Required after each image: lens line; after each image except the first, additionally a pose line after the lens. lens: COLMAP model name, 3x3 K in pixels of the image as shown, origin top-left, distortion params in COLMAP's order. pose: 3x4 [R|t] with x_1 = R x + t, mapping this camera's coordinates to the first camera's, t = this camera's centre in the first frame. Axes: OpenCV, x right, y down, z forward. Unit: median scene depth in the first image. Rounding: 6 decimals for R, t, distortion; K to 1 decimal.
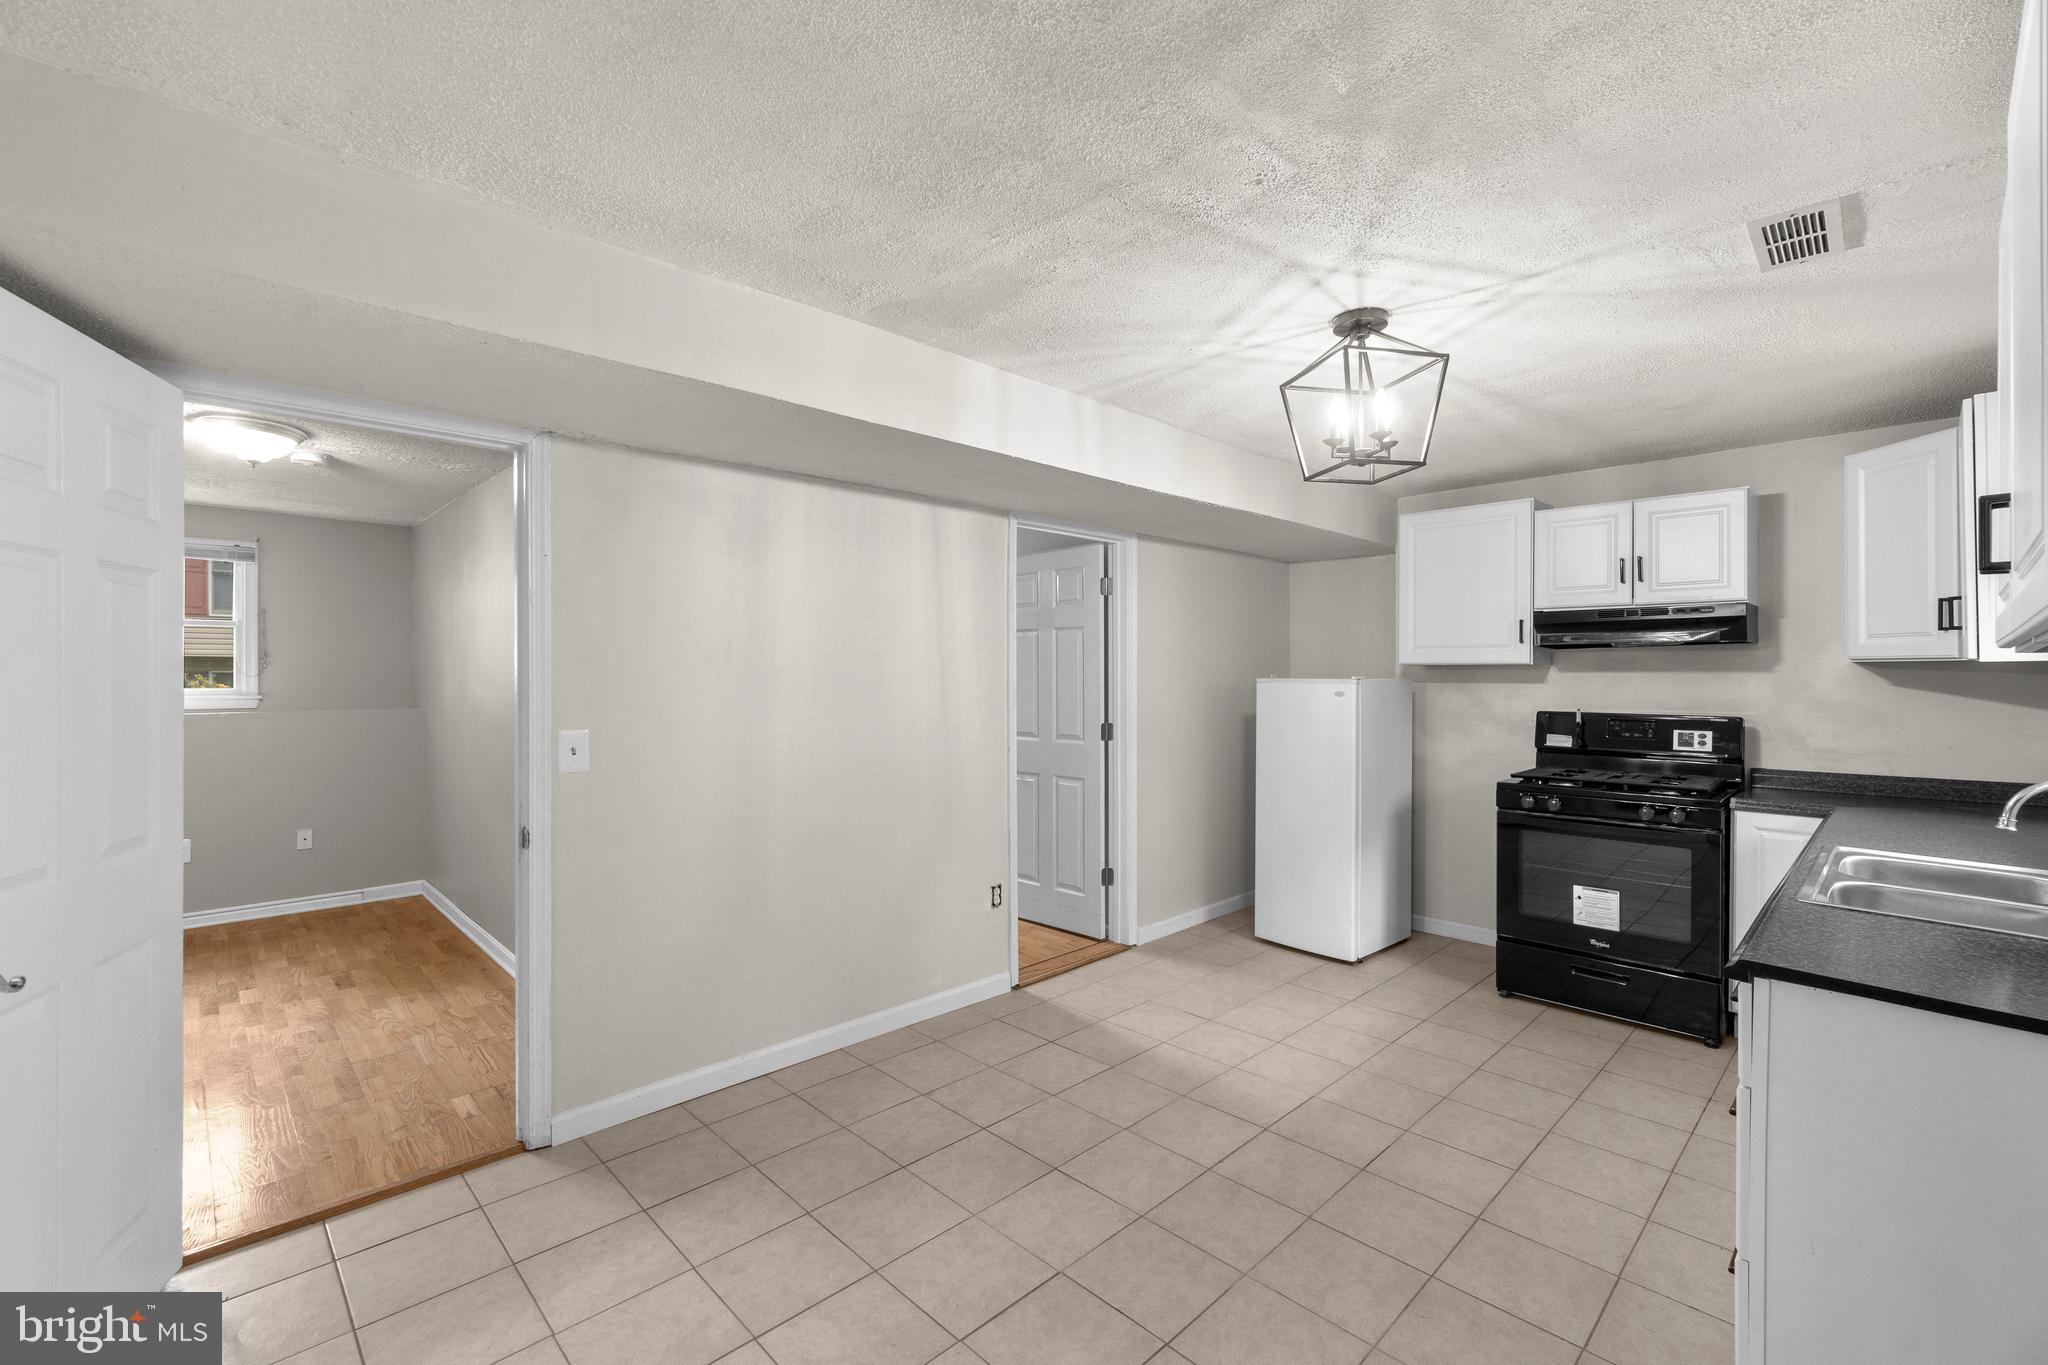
lens RADIAL K [[881.3, 0, 1026.0], [0, 881.3, 674.9], [0, 0, 1]] dist [-0.003301, 0.000179]
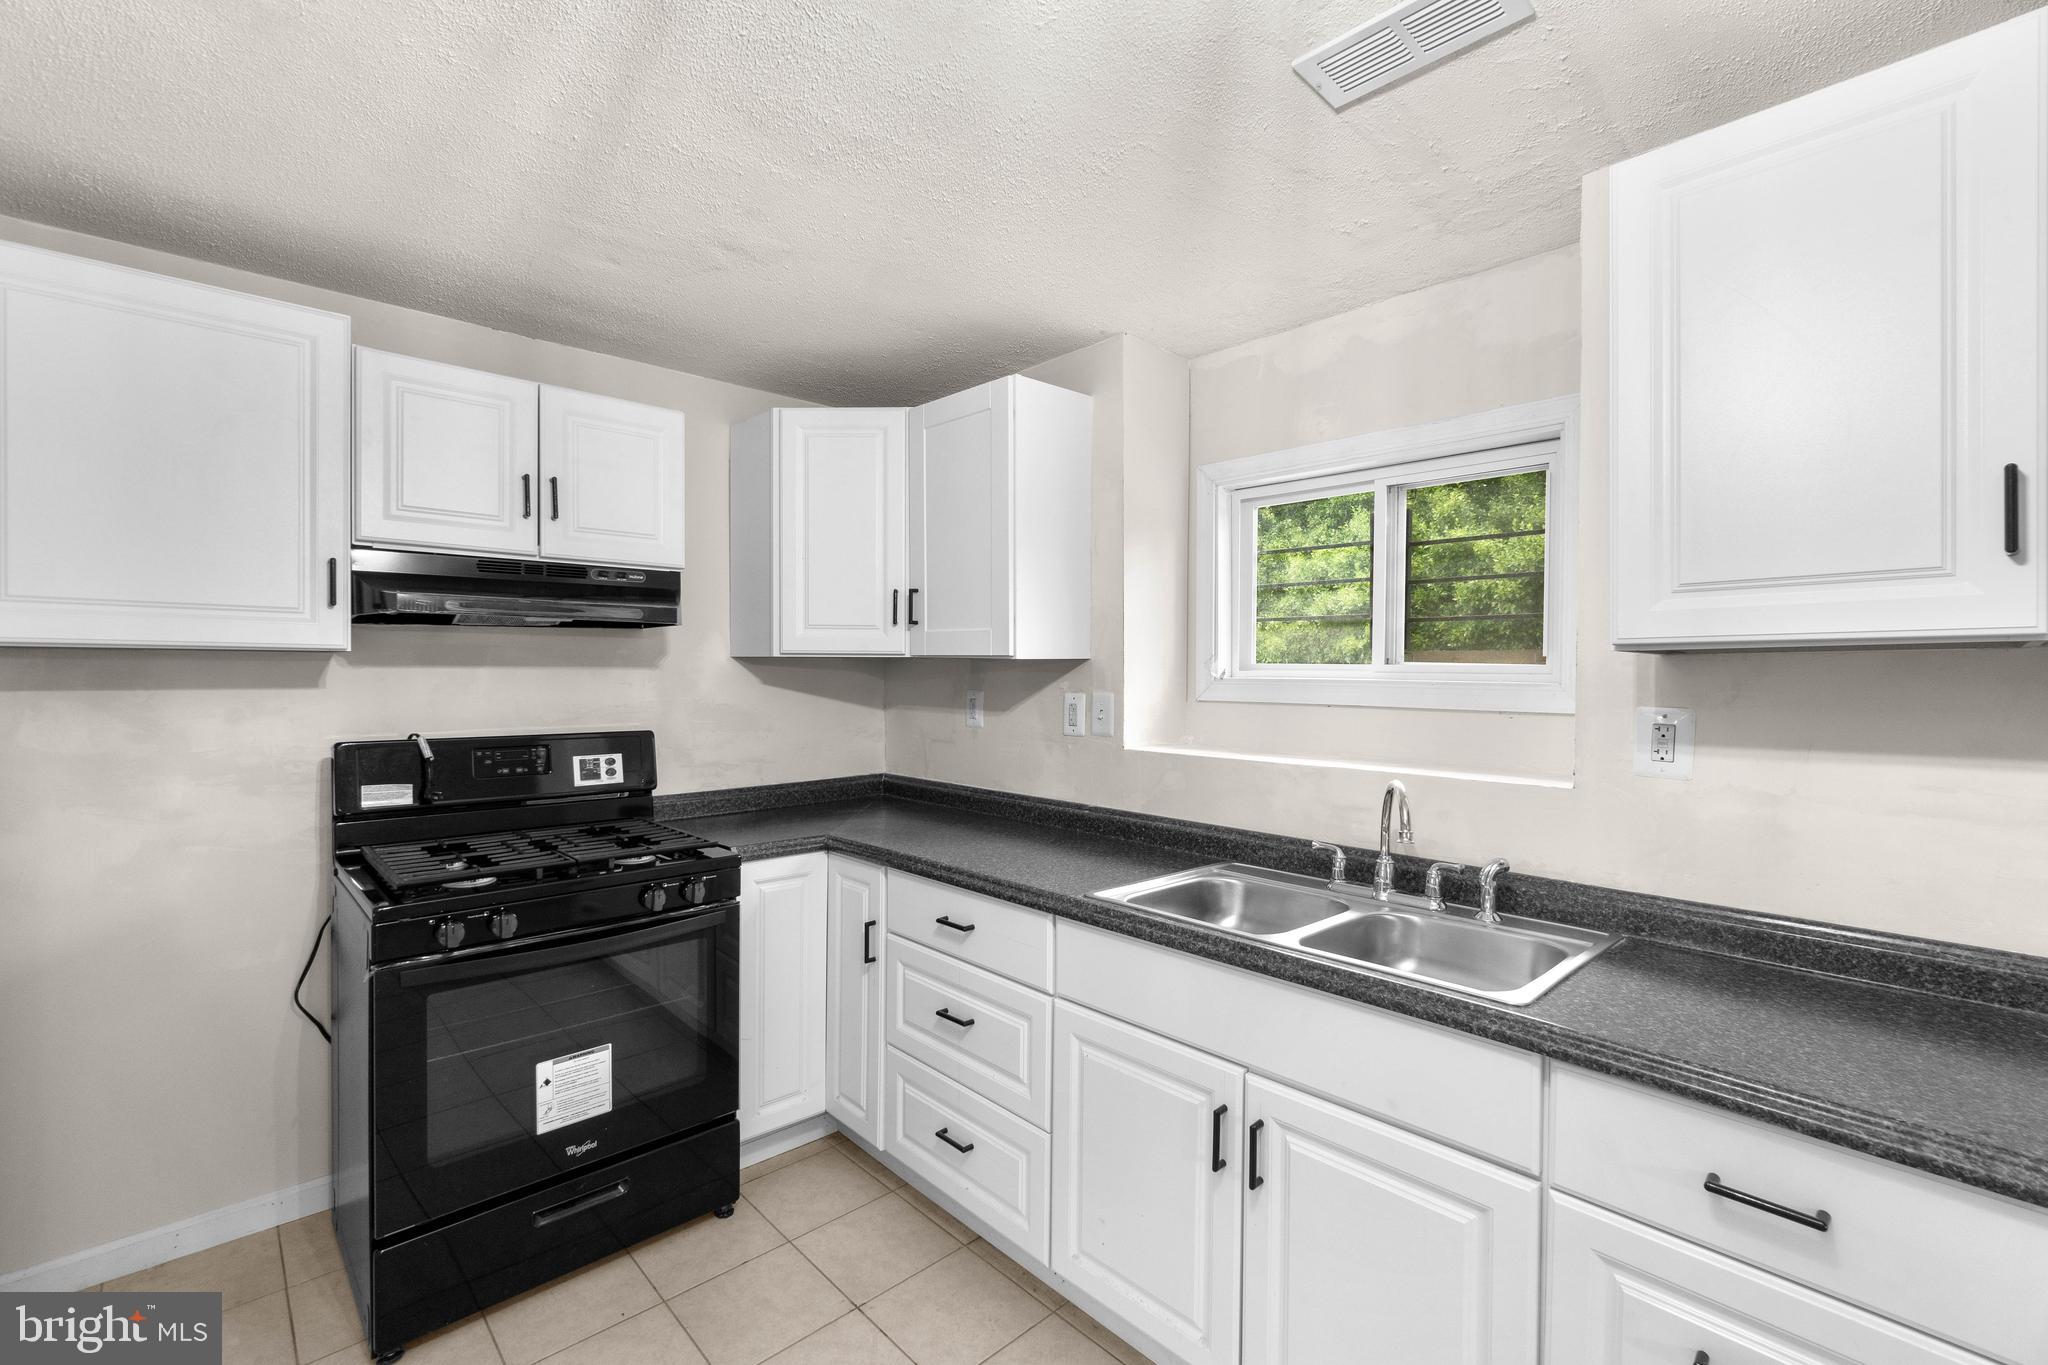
lens RADIAL K [[881.3, 0, 1015.6], [0, 881.3, 685.6], [0, 0, 1]] dist [-0.003301, 0.000179]
pose [[0.021078, -0.017149, 0.999631, 0.093105], [-0.002533, 0.999849, 0.017206, -0.001948], [-0.999775, -0.002895, 0.021032, 0.679194]]
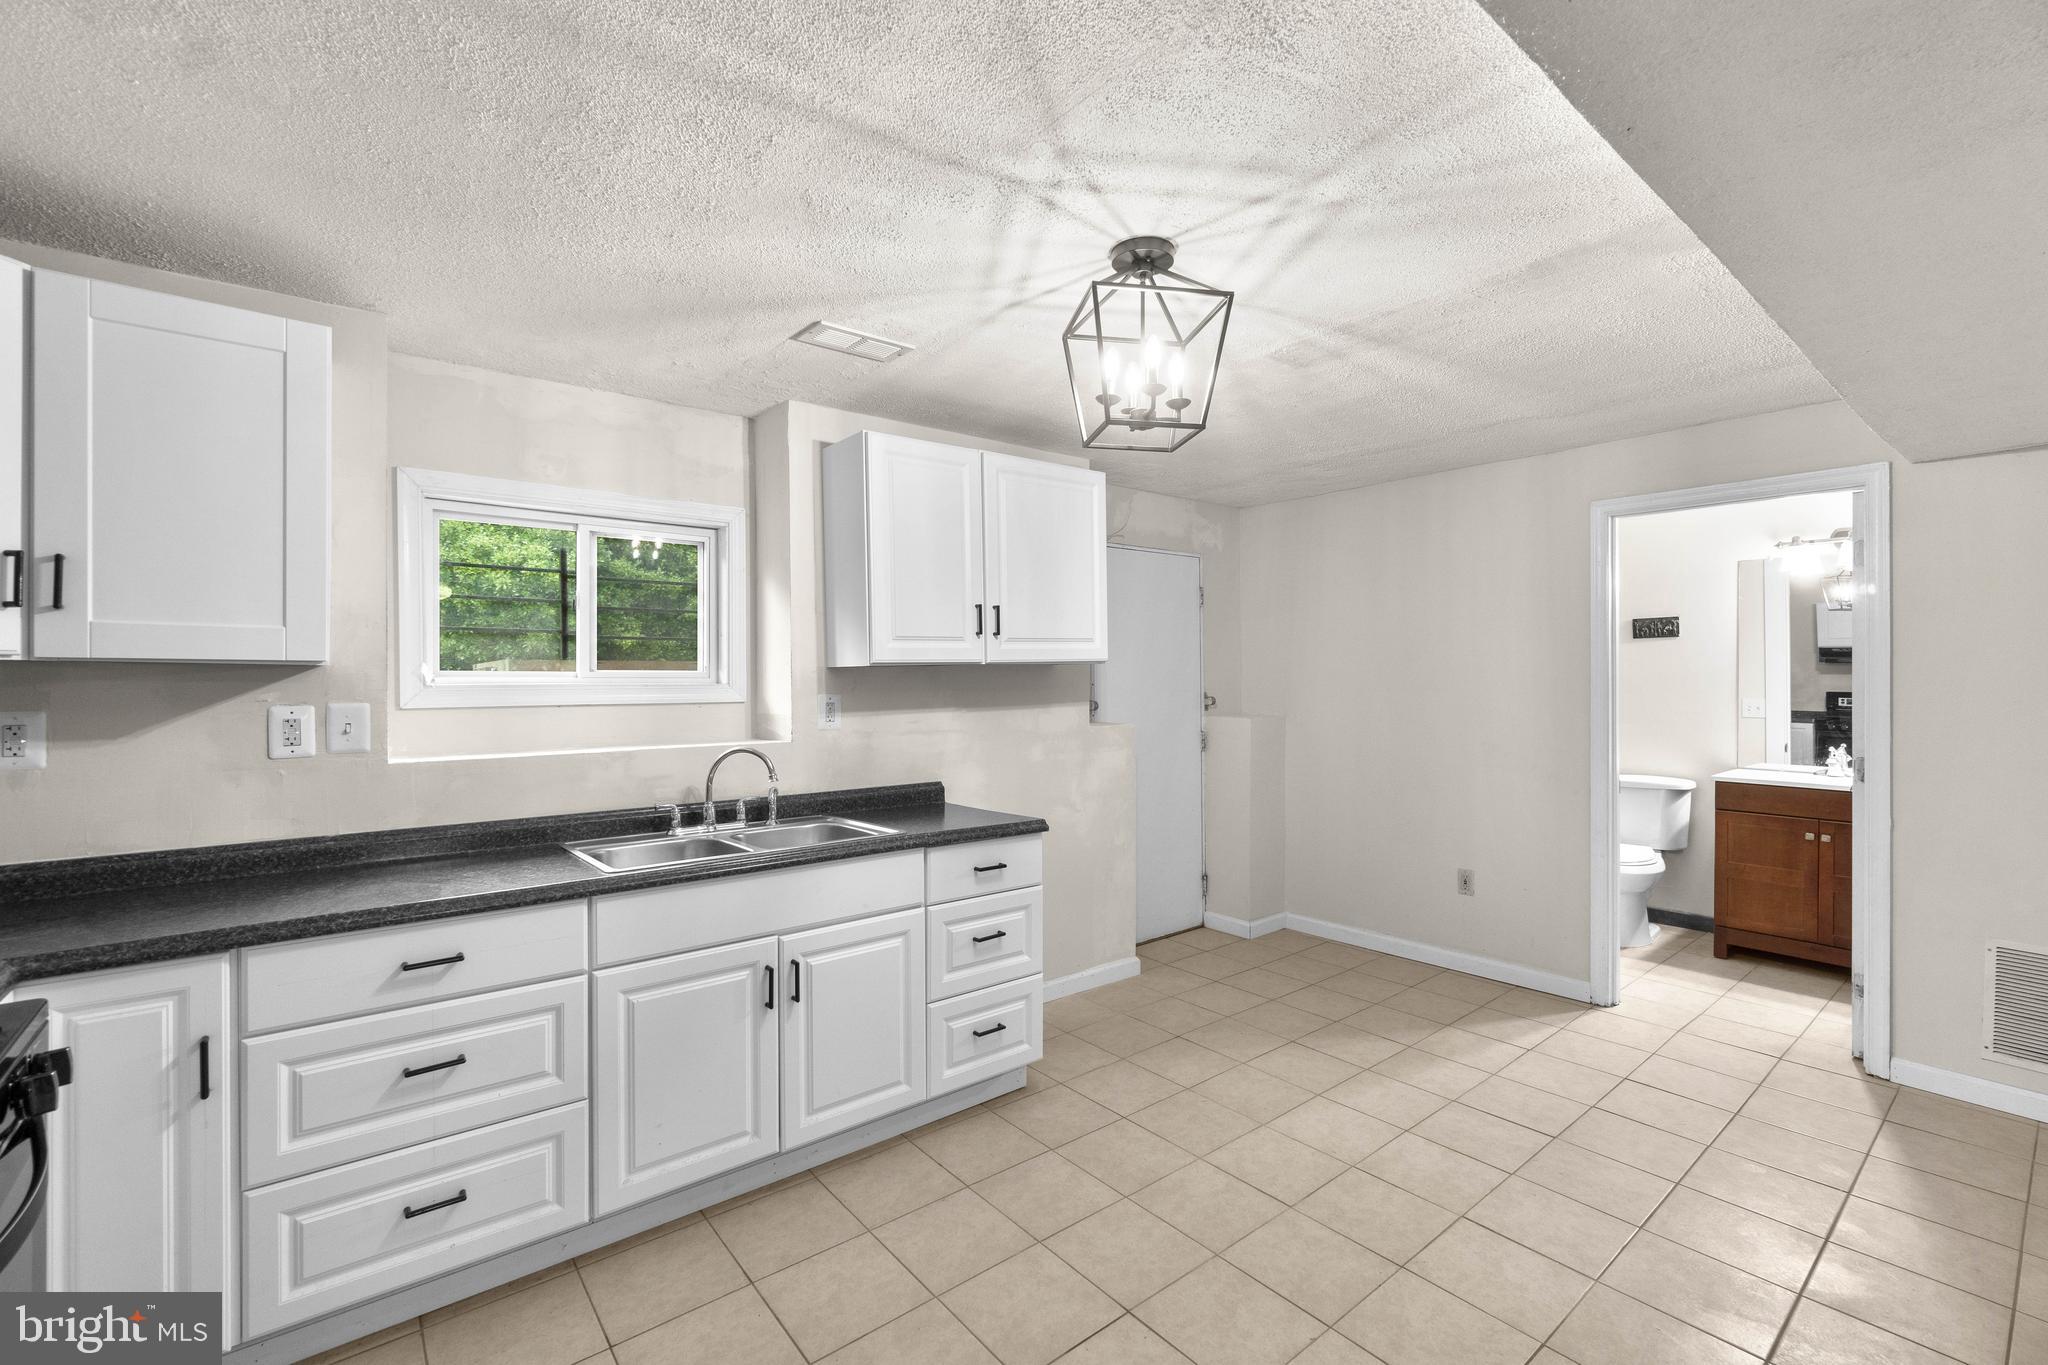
lens RADIAL K [[881.3, 0, 1019.3], [0, 881.3, 682.0], [0, 0, 1]] dist [-0.003301, 0.000179]
pose [[-0.995346, 0.002332, 0.096335, 0.270464], [0.003381, 0.999937, 0.010726, -0.004557], [-0.096304, 0.011002, -0.995291, 1.199360]]
